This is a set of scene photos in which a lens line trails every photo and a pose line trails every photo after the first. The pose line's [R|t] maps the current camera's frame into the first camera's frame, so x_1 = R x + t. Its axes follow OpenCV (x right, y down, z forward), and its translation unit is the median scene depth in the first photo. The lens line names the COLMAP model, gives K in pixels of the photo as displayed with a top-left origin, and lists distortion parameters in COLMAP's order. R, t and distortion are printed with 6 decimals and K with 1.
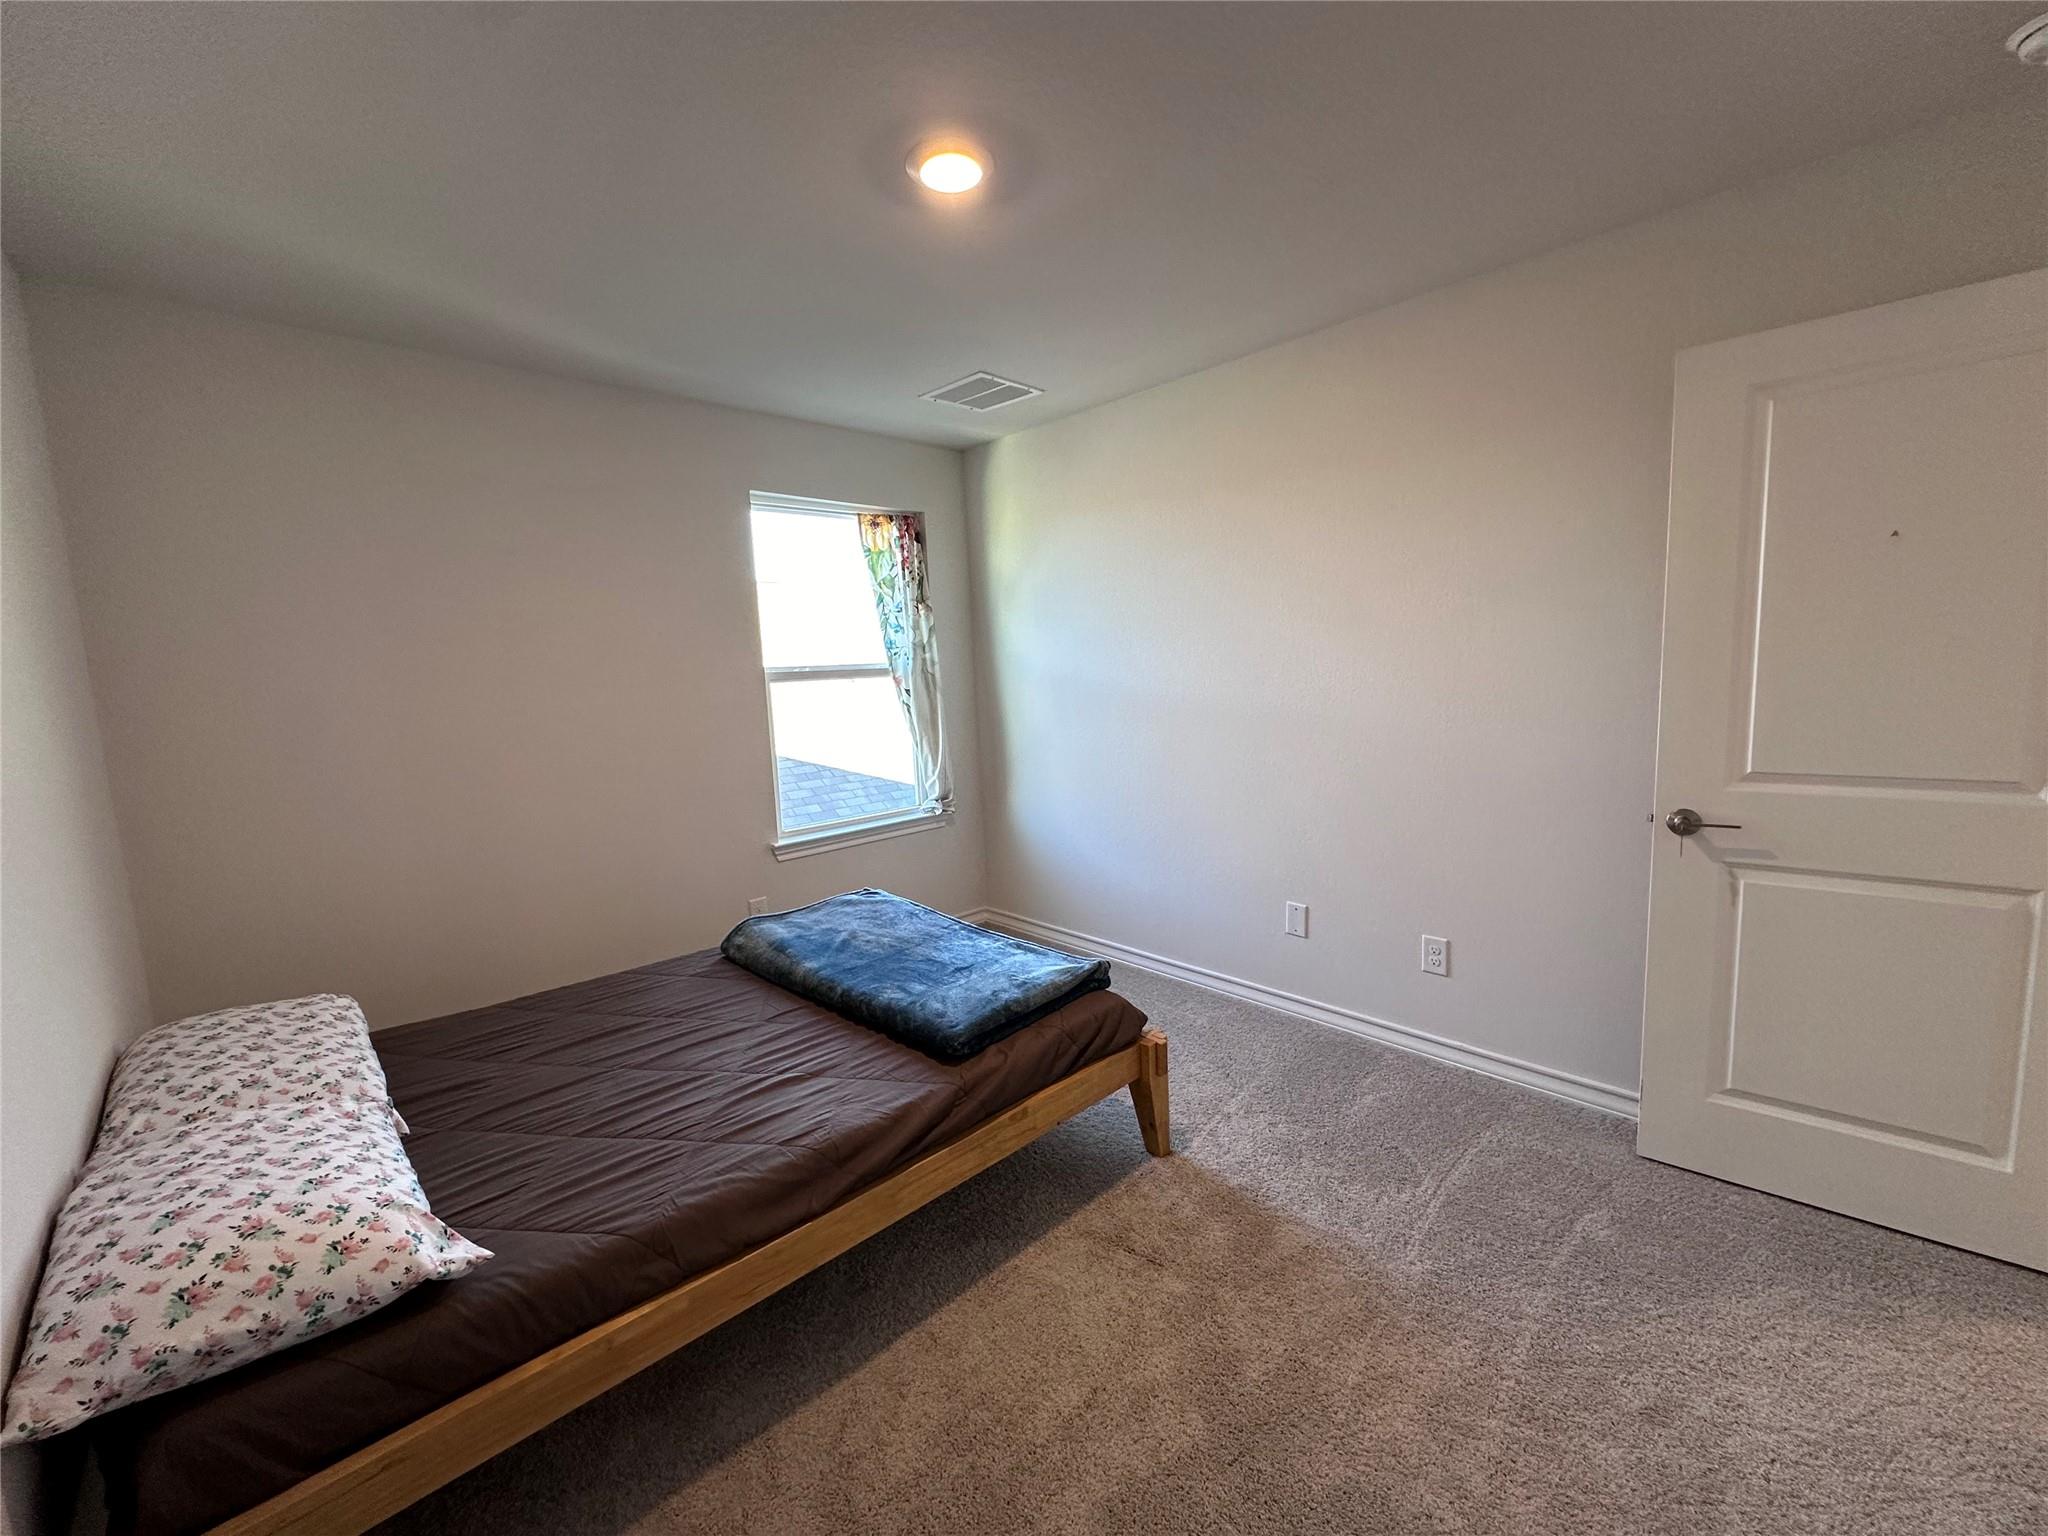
lens RADIAL K [[808.0, 0, 1024.0], [0, 808.0, 768.0], [0, 0, 1]] dist [-0.001882, 0.000057]
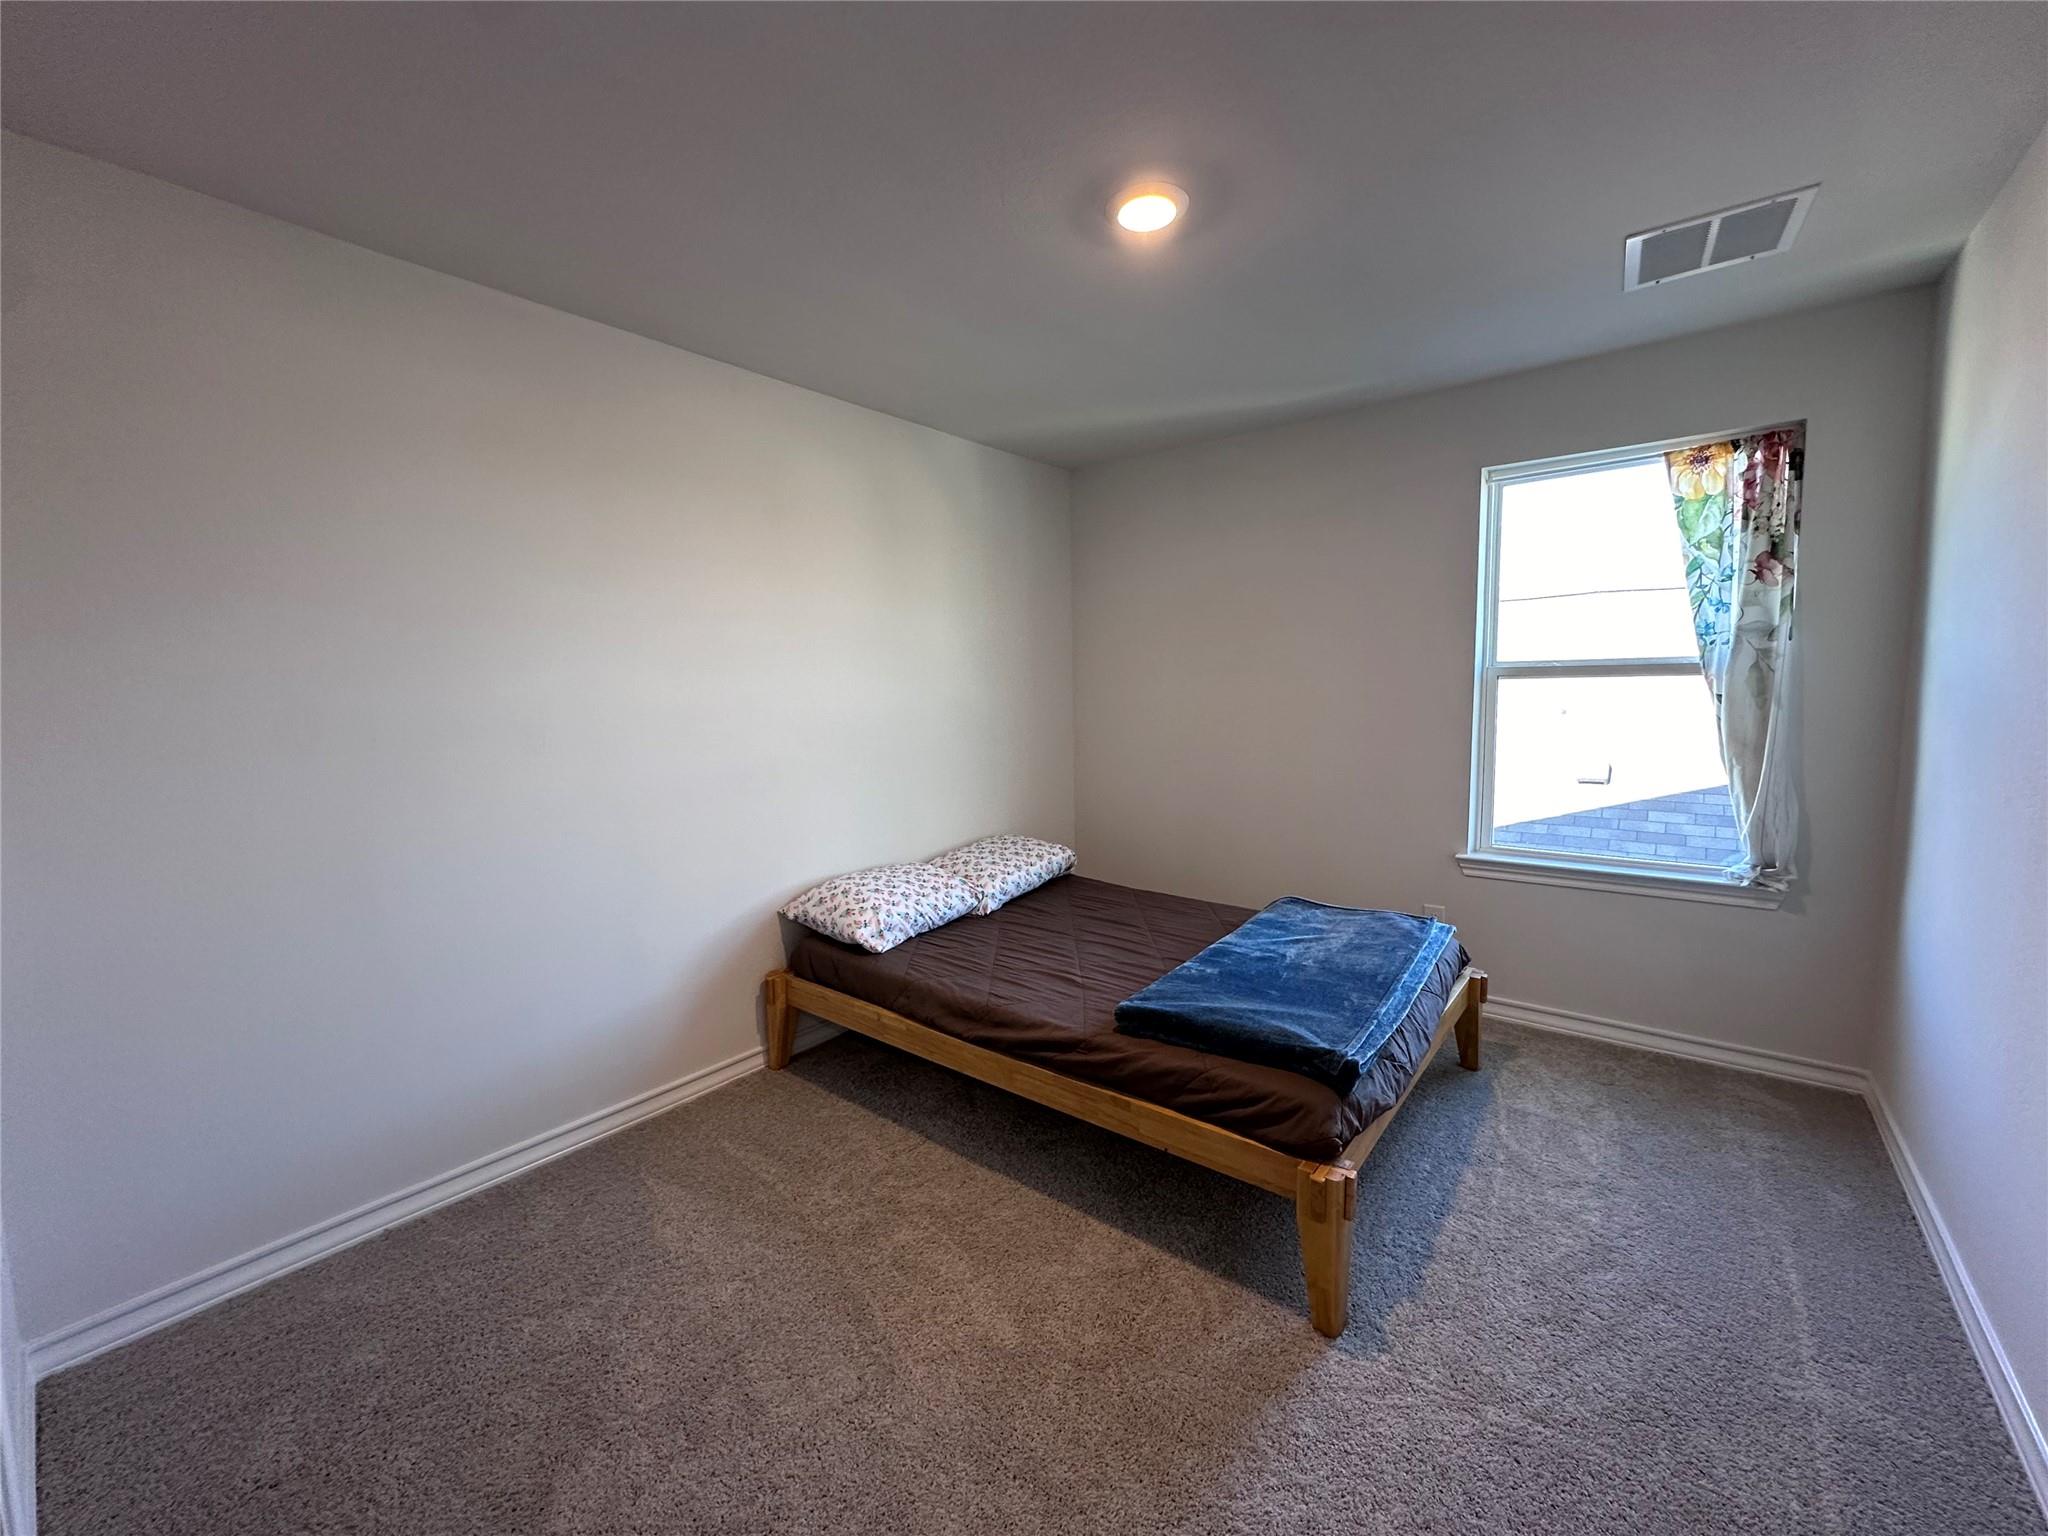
lens RADIAL K [[815.2, 0, 1024.5], [0, 815.2, 764.8], [0, 0, 1]] dist [-0.004826, 0.000475]
pose [[0.151981, 0.139592, -0.978476, 0.462835], [-0.114766, 0.985772, 0.122807, -0.057202], [0.981698, 0.093631, 0.165839, 0.323403]]
